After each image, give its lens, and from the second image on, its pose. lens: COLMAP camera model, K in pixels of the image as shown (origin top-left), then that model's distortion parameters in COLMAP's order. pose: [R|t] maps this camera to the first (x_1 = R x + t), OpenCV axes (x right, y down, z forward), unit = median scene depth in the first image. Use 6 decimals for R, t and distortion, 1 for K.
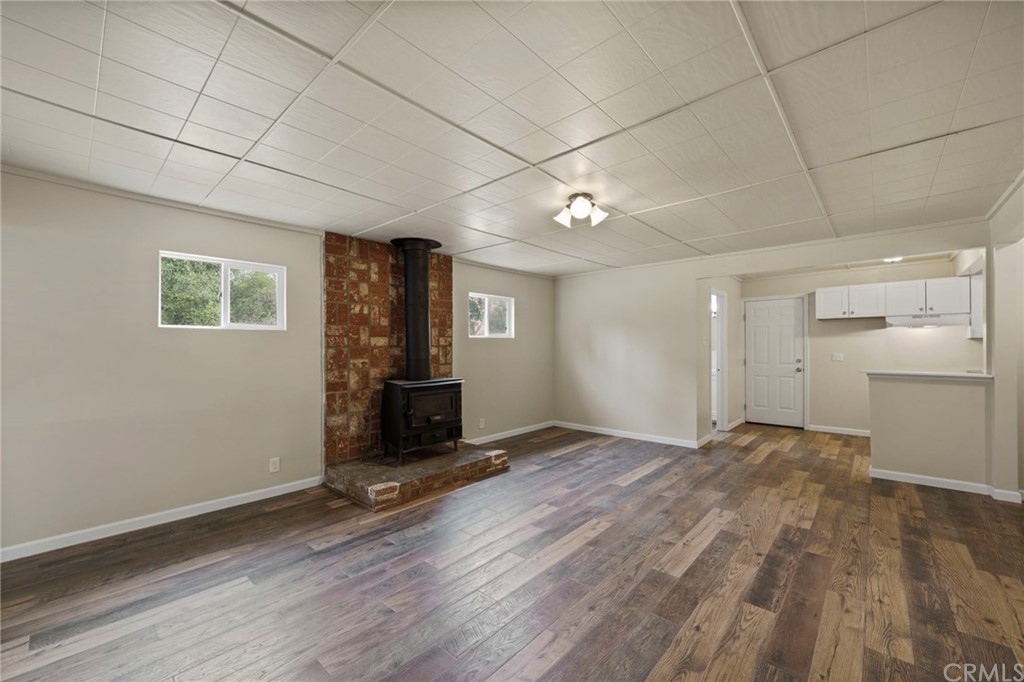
lens RADIAL K [[403.9, 0, 510.6], [0, 403.9, 339.6], [0, 0, 1]] dist [-0.002523, -0.000143]
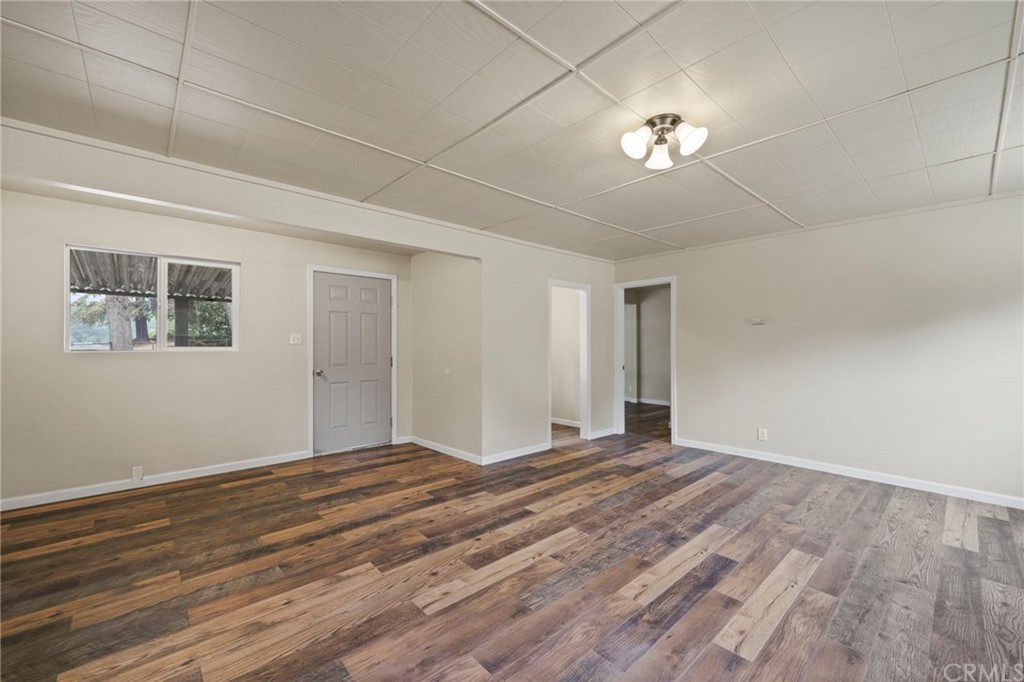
lens RADIAL K [[422.7, 0, 517.4], [0, 422.7, 340.0], [0, 0, 1]] dist [-0.005012, -0.001361]
pose [[-0.997115, 0.001845, 0.075881, 0.272231], [-0.000363, 0.999577, -0.029066, 0.037577], [-0.075902, -0.029010, -0.996693, 1.296346]]
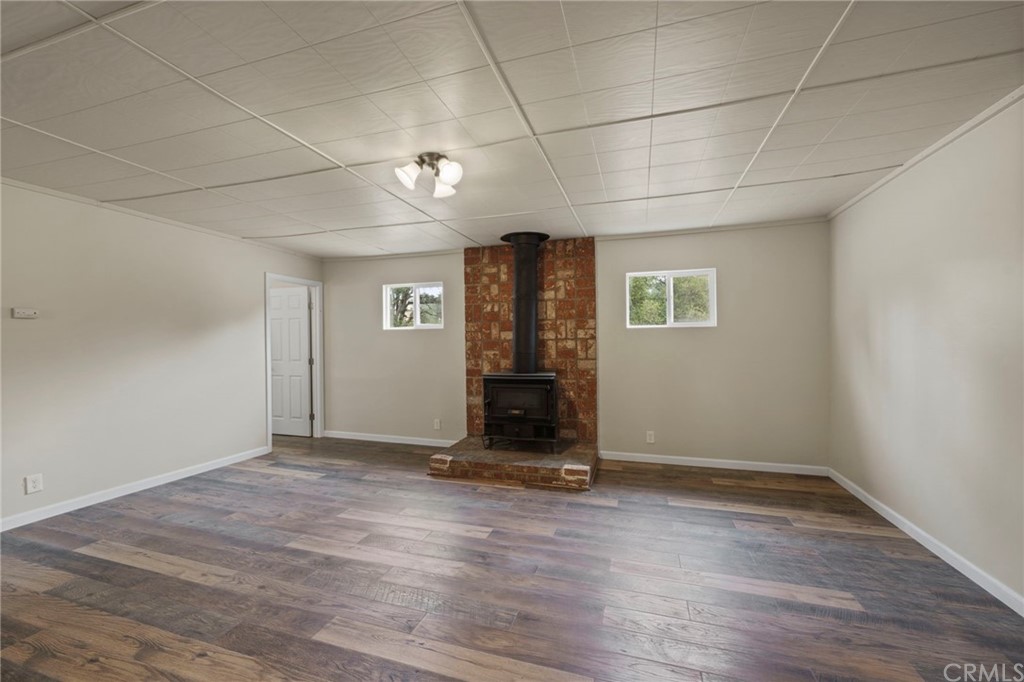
lens RADIAL K [[403.9, 0, 508.8], [0, 403.9, 340.4], [0, 0, 1]] dist [-0.002523, -0.000143]
pose [[0.421467, 0.001001, -0.906843, 0.727844], [0.020103, 0.999743, 0.010446, 0.007585], [0.906621, -0.022633, 0.421339, 0.583530]]
